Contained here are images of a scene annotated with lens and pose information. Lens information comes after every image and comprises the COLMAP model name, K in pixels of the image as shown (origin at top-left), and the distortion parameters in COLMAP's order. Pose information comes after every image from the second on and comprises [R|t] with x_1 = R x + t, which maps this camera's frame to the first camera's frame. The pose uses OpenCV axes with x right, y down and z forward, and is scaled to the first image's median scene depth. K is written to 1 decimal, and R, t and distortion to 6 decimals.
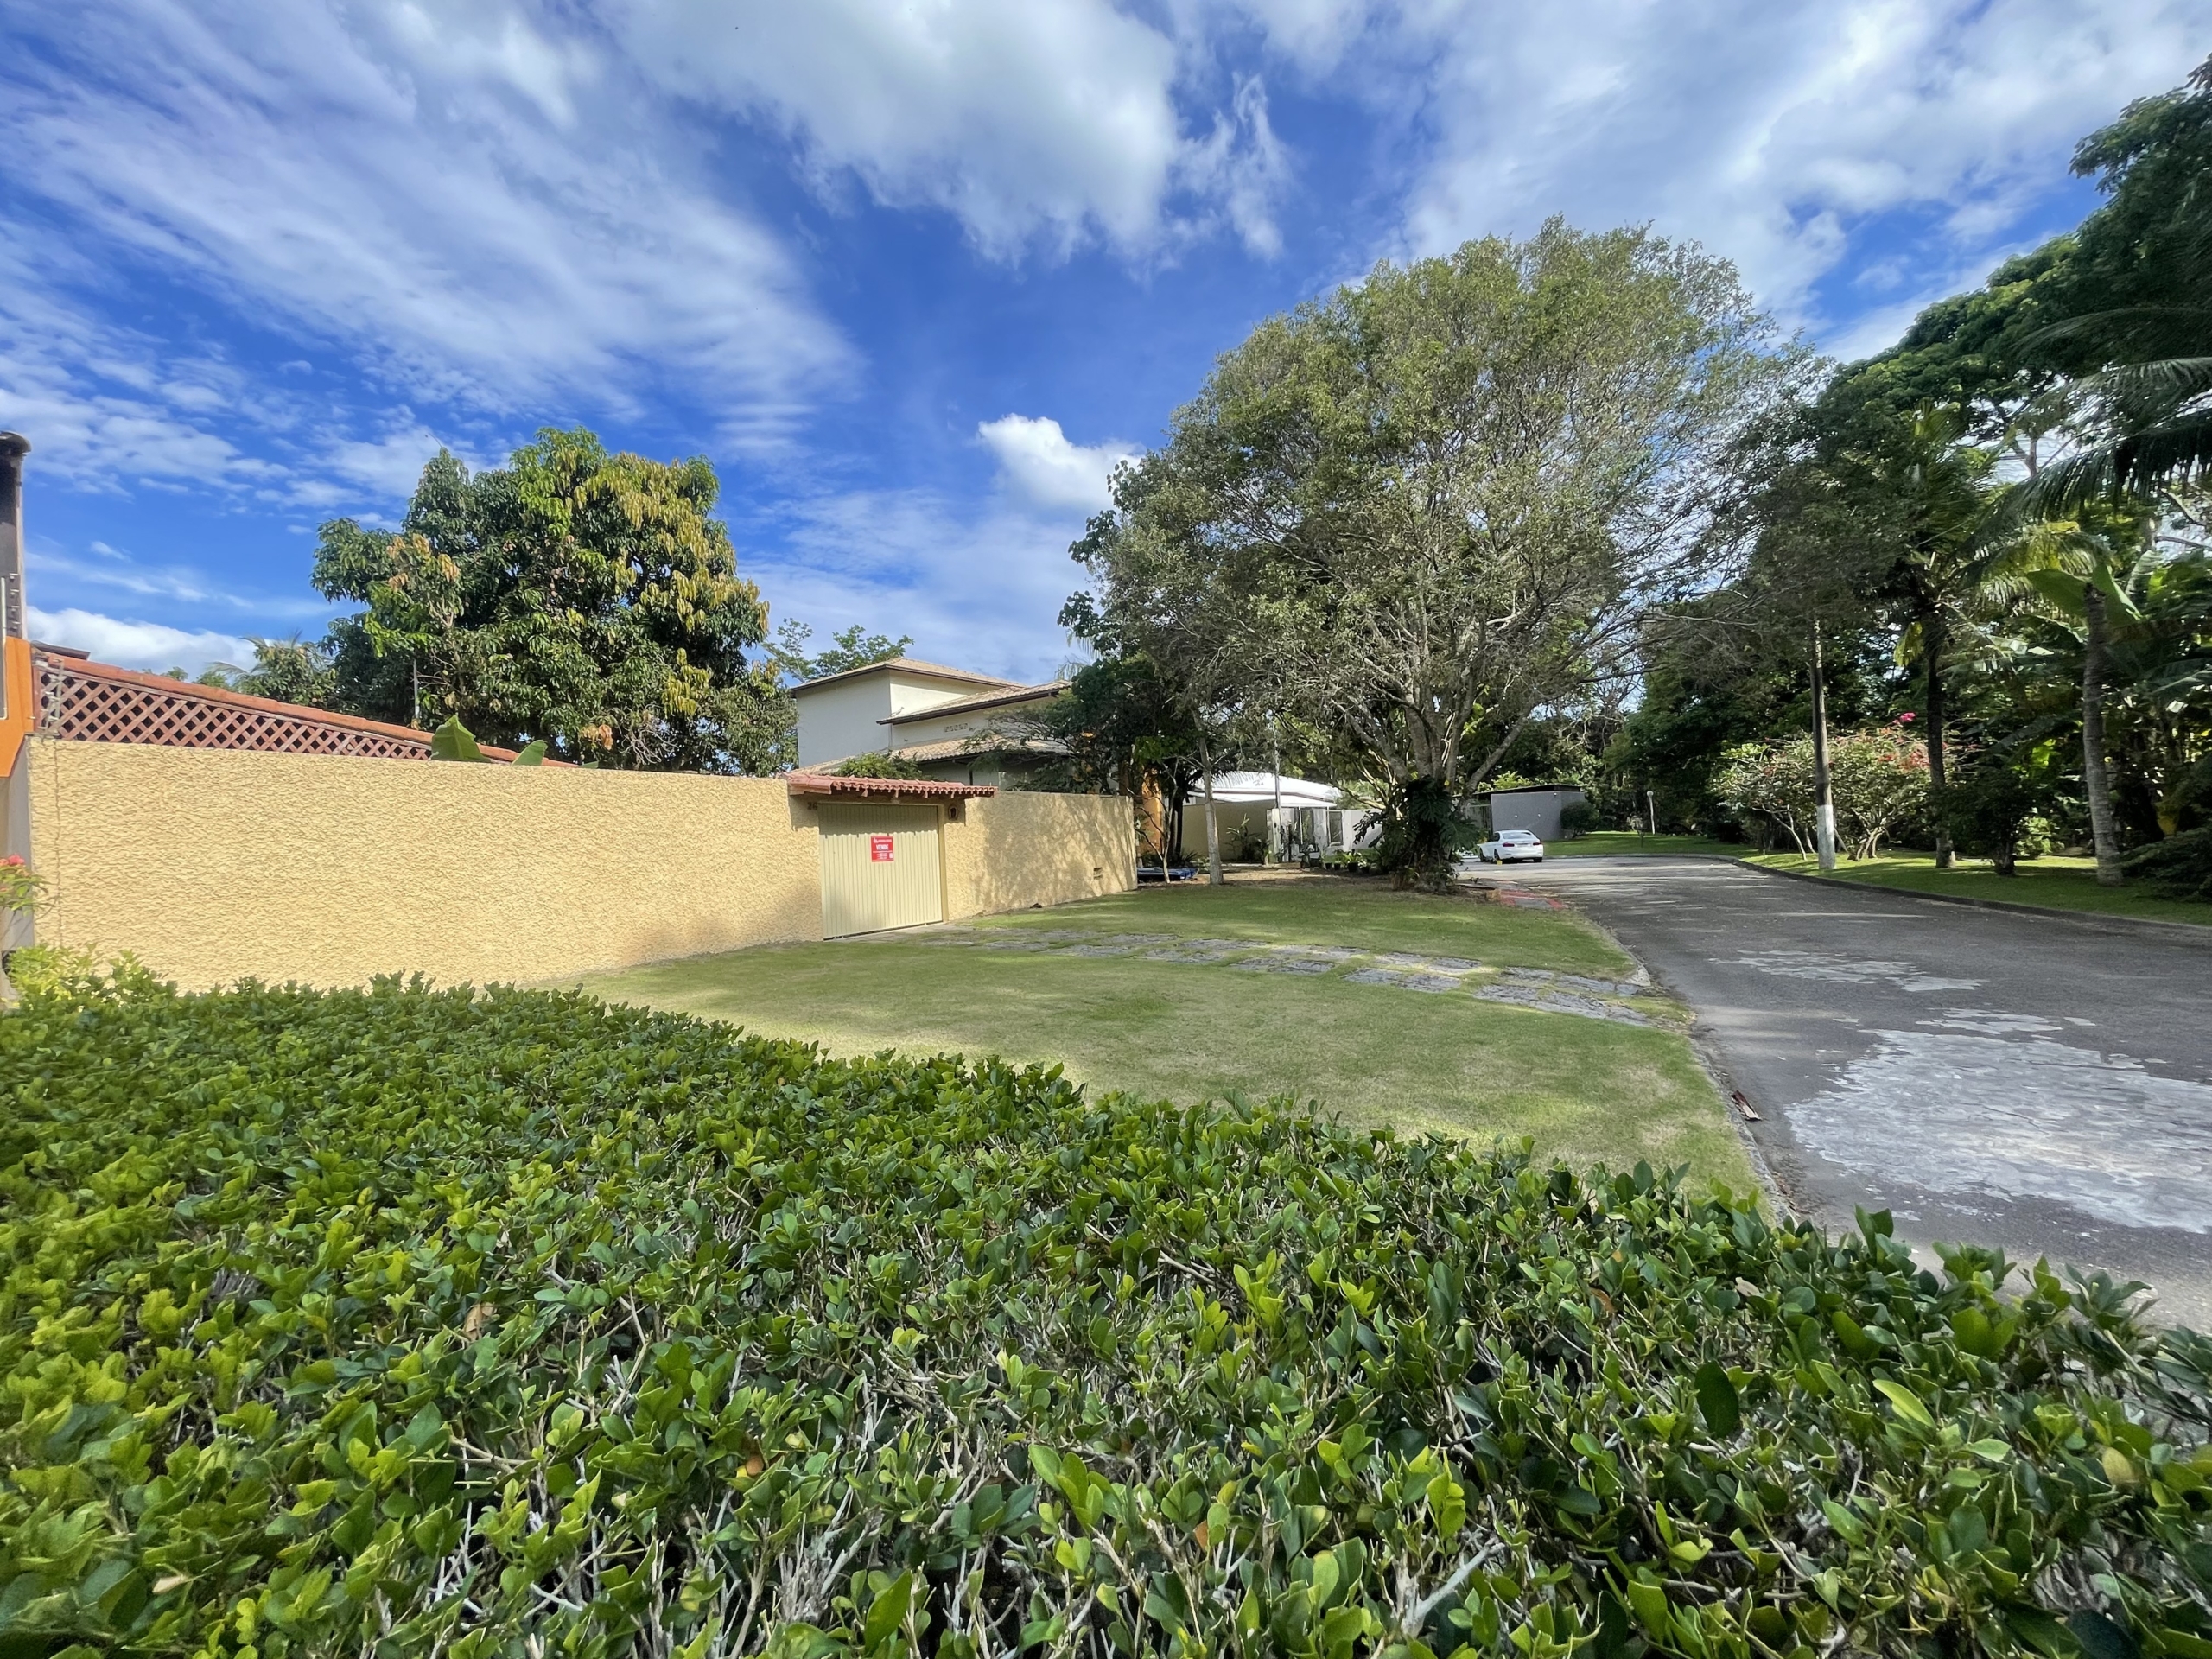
lens RADIAL K [[876.8, 0, 1106.0], [0, 876.8, 829.5], [0, 0, 1]] dist [0.000706, 0.000185]
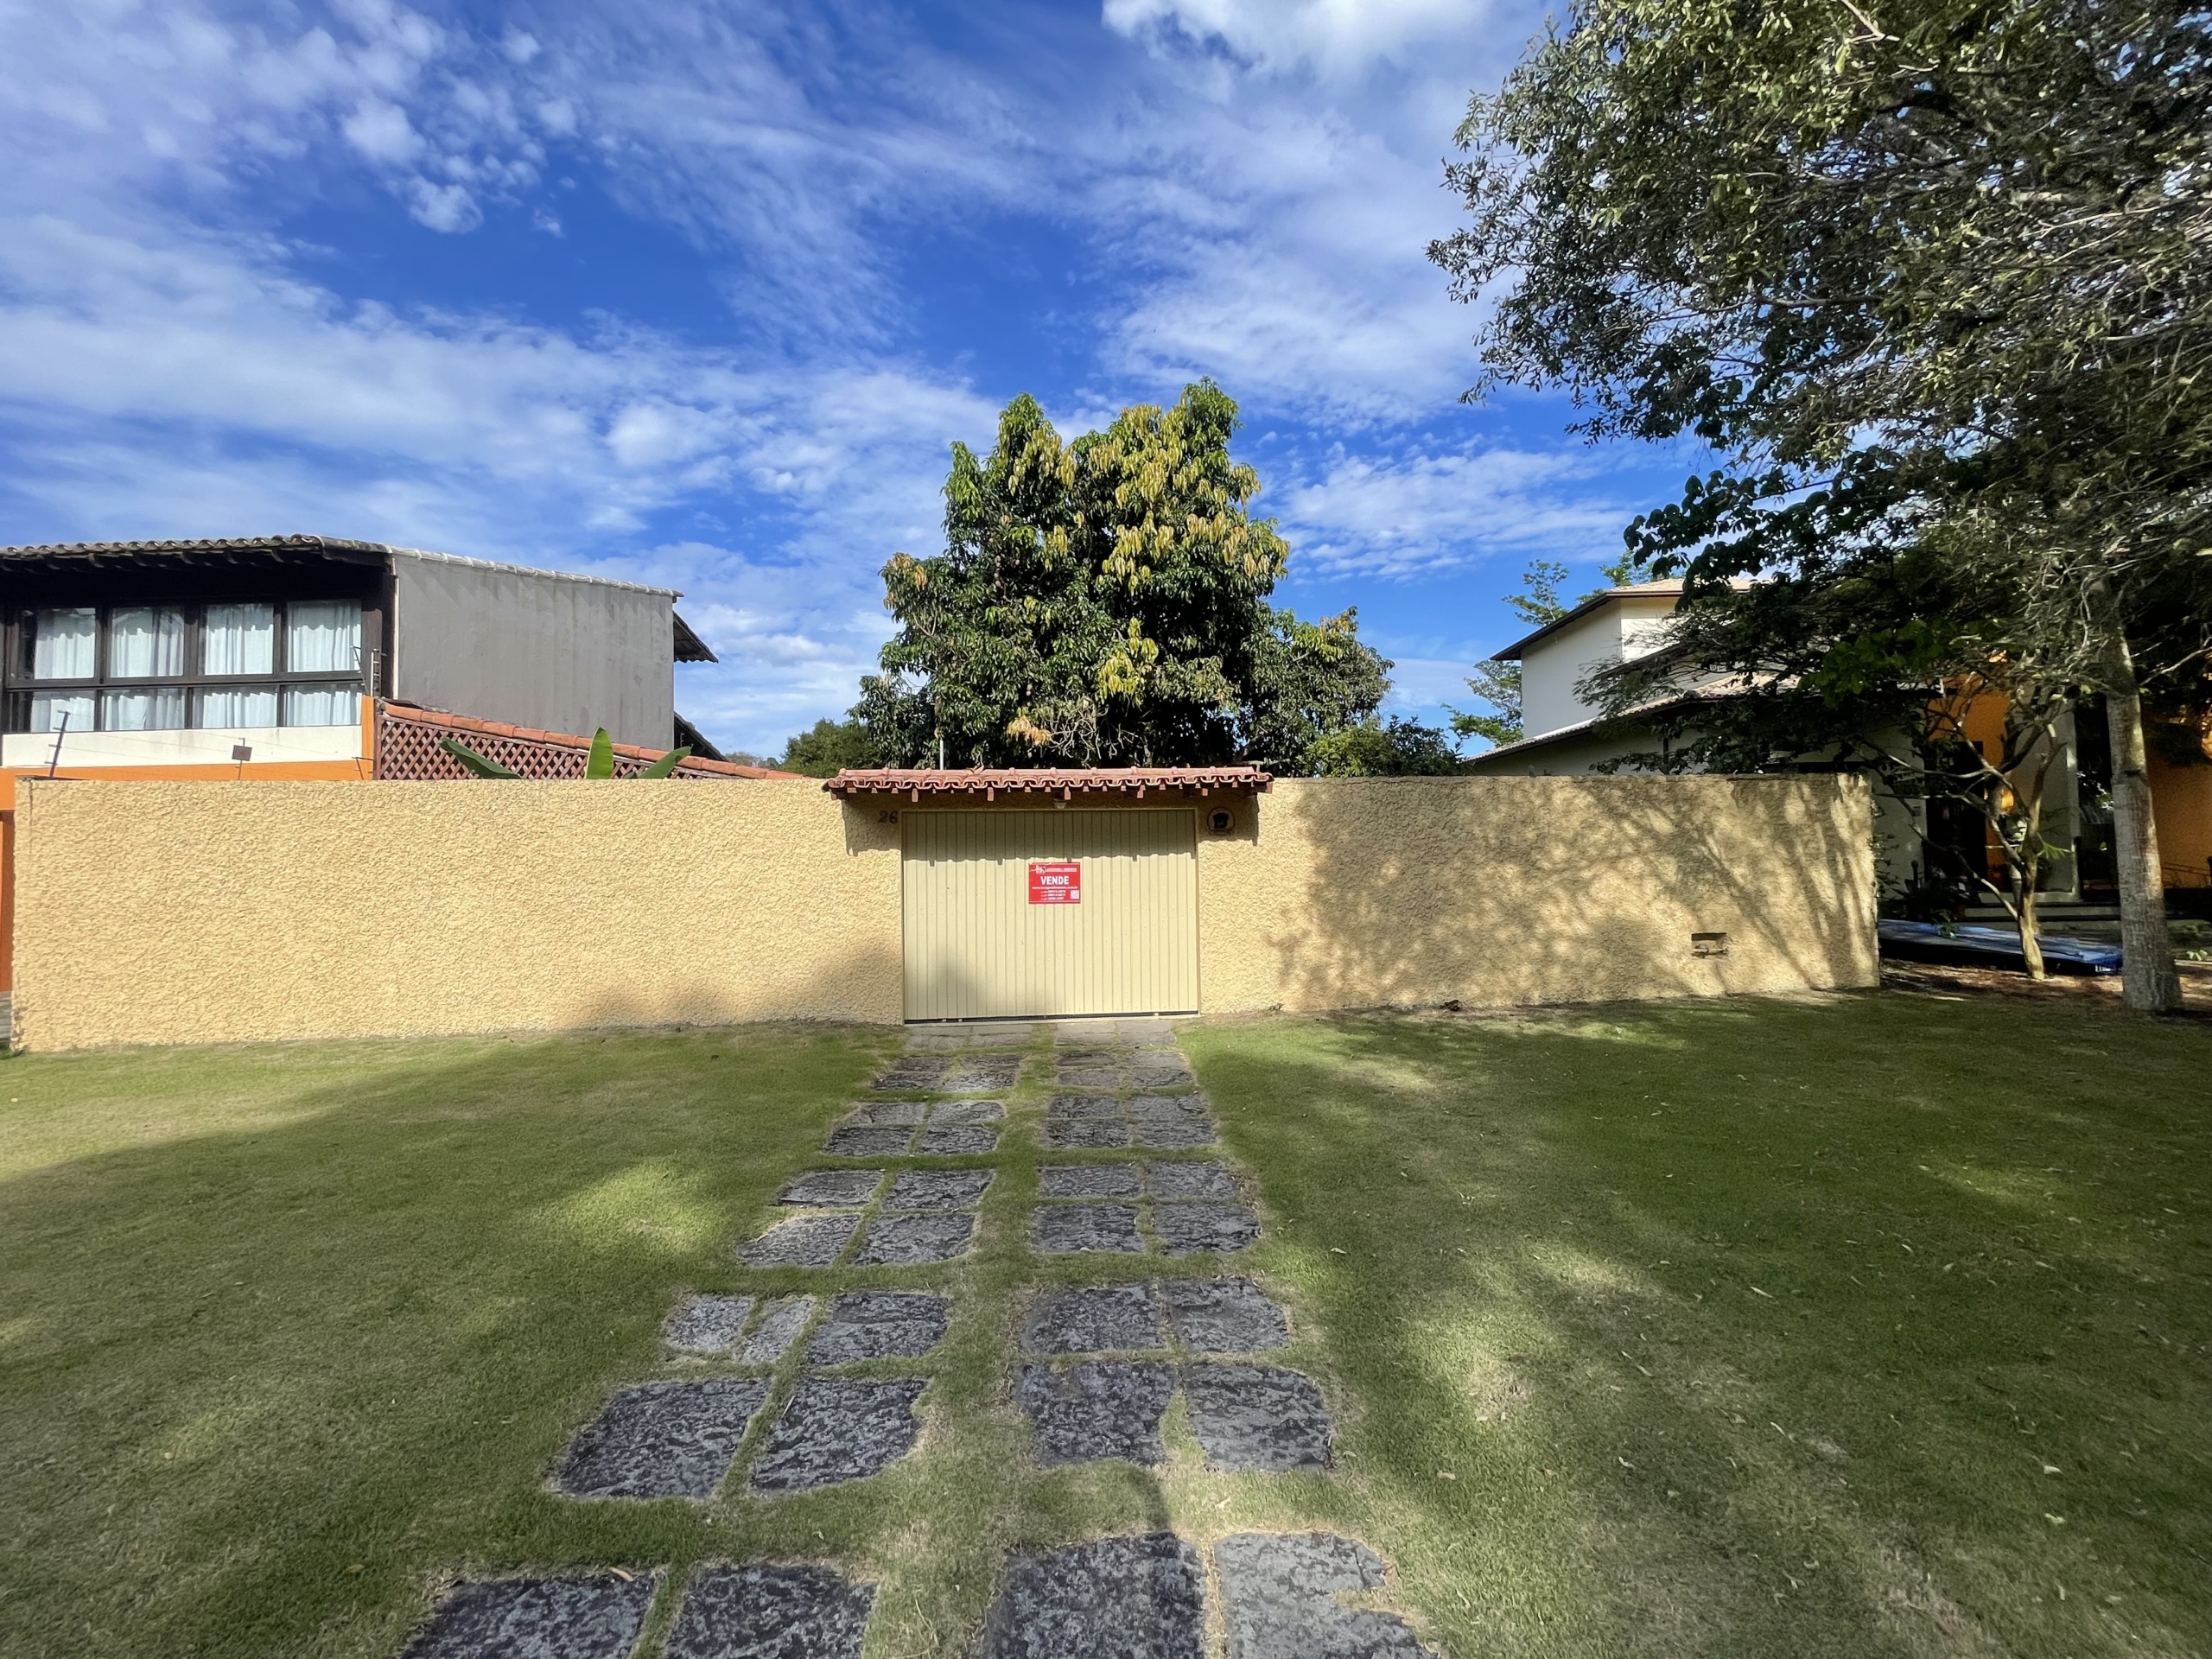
lens RADIAL K [[977.9, 0, 1106.4], [0, 977.9, 803.0], [0, 0, 1]] dist [0.022793, -0.000008]
pose [[0.586567, -0.017817, -0.809705, 0.230430], [-0.001047, 0.999740, -0.022757, -0.013507], [0.809900, 0.014196, 0.586396, 0.442457]]
